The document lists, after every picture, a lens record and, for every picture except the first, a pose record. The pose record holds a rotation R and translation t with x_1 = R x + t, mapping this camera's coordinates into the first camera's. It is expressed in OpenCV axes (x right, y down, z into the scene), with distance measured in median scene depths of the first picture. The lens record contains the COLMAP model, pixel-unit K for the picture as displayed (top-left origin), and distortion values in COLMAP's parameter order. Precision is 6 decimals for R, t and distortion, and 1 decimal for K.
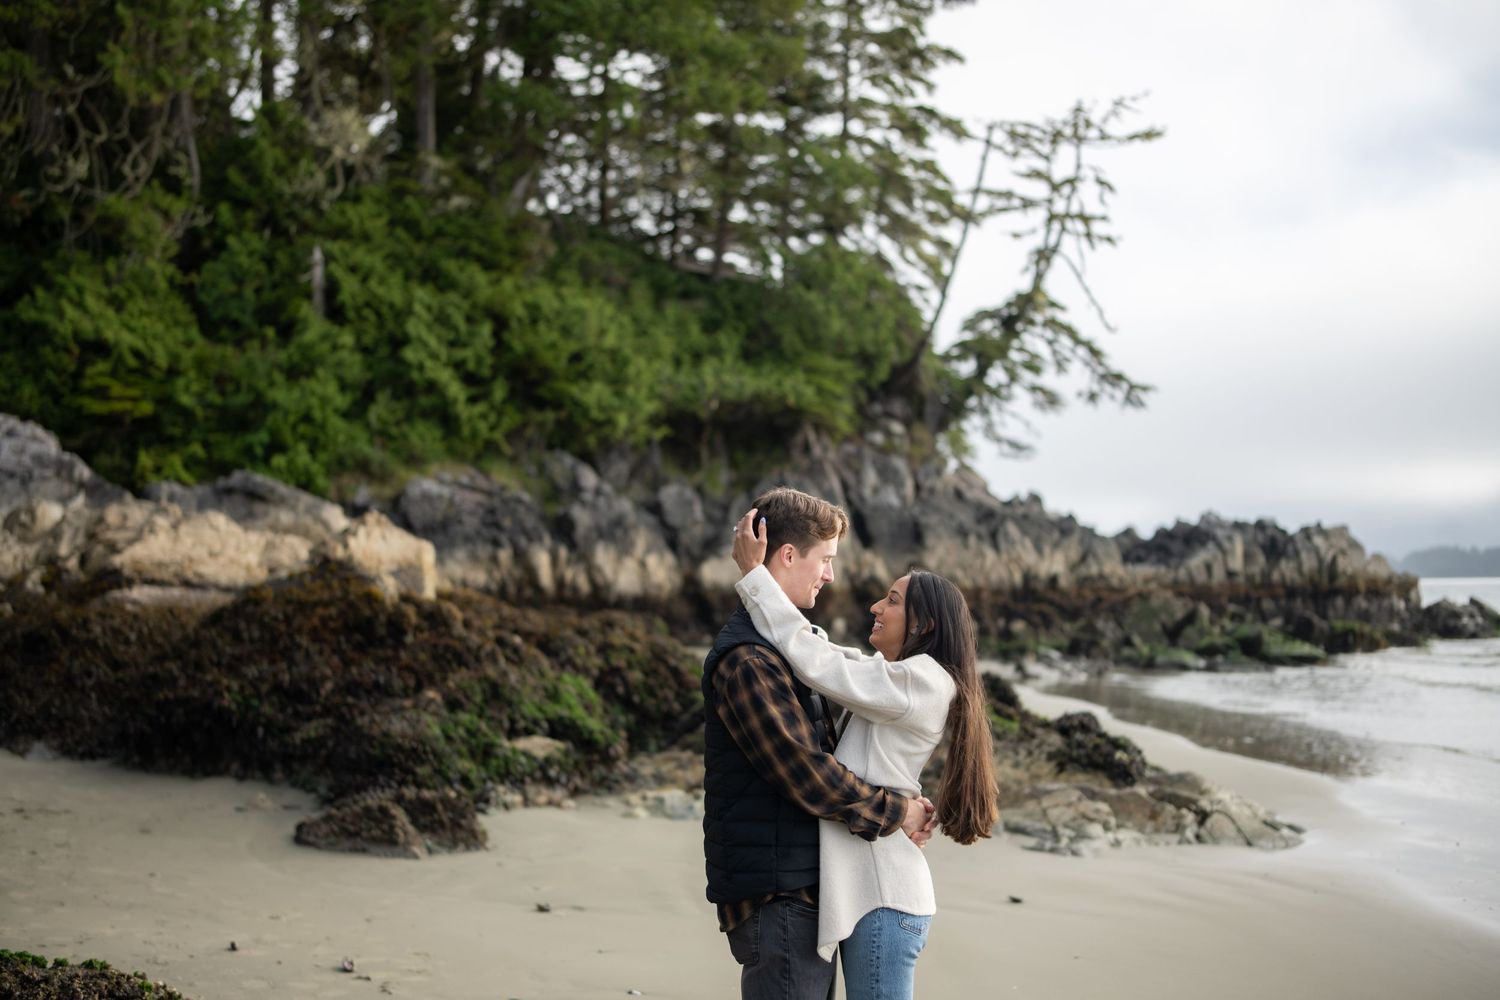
lens RADIAL K [[1522.3, 0, 750.0], [0, 1522.3, 500.0], [0, 0, 1]] dist [-0.043321, 0.008596]
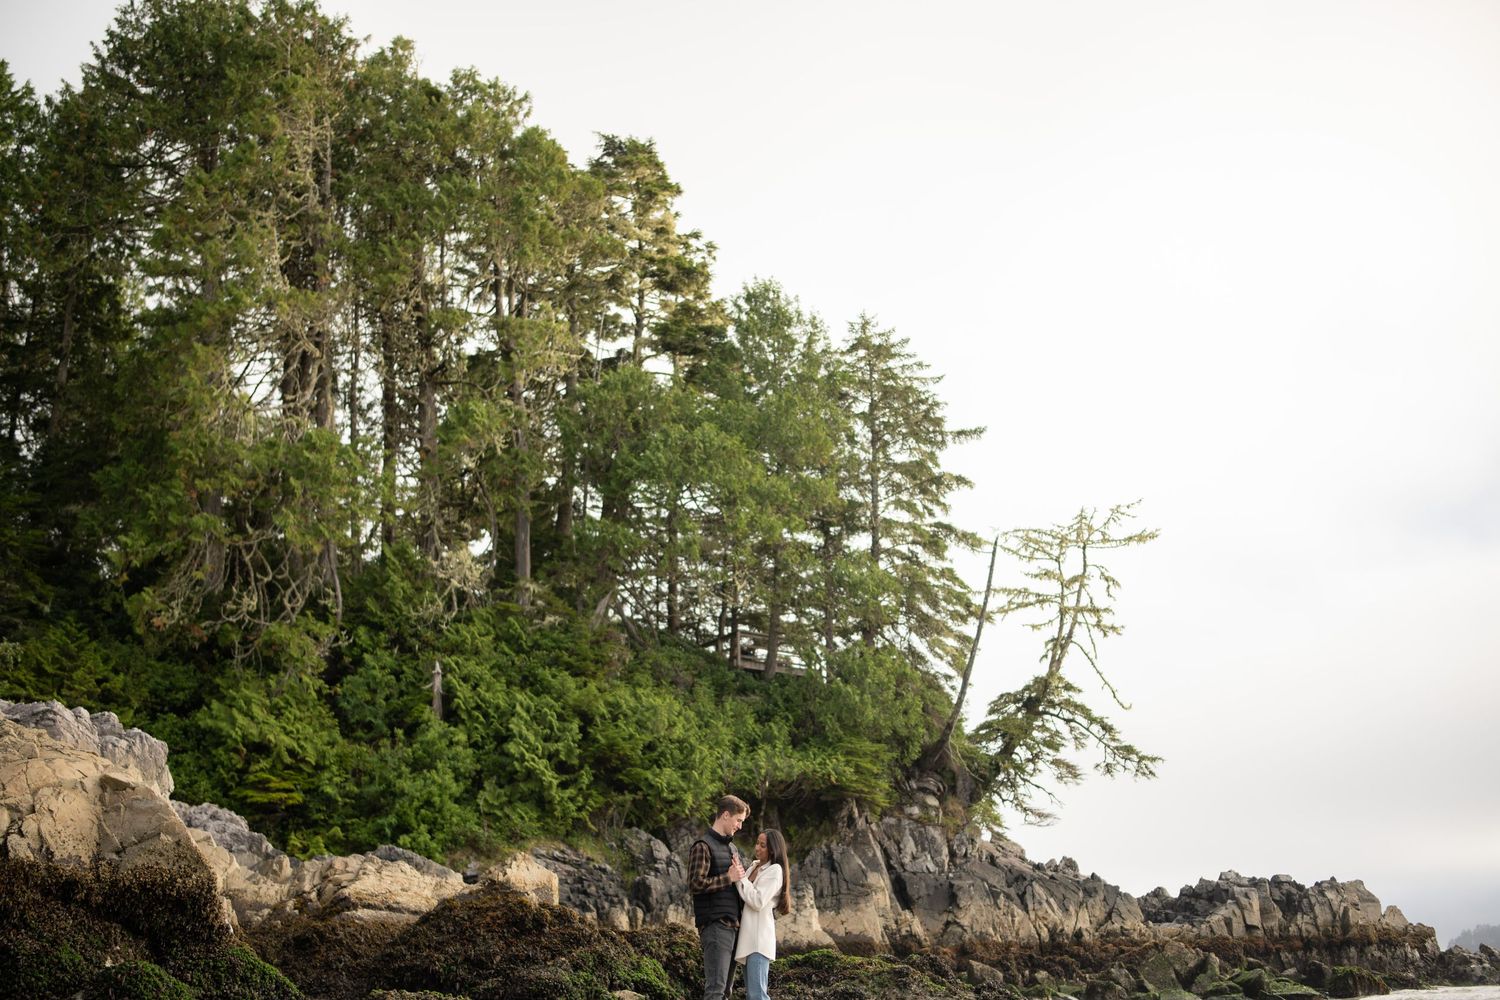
lens RADIAL K [[1522.3, 0, 750.0], [0, 1522.3, 500.0], [0, 0, 1]] dist [-0.043321, 0.008596]
pose [[0.998445, -0.035165, -0.043257, 0.021258], [0.023302, 0.968168, -0.249214, 0.016591], [0.050644, 0.247818, 0.967482, -0.186722]]
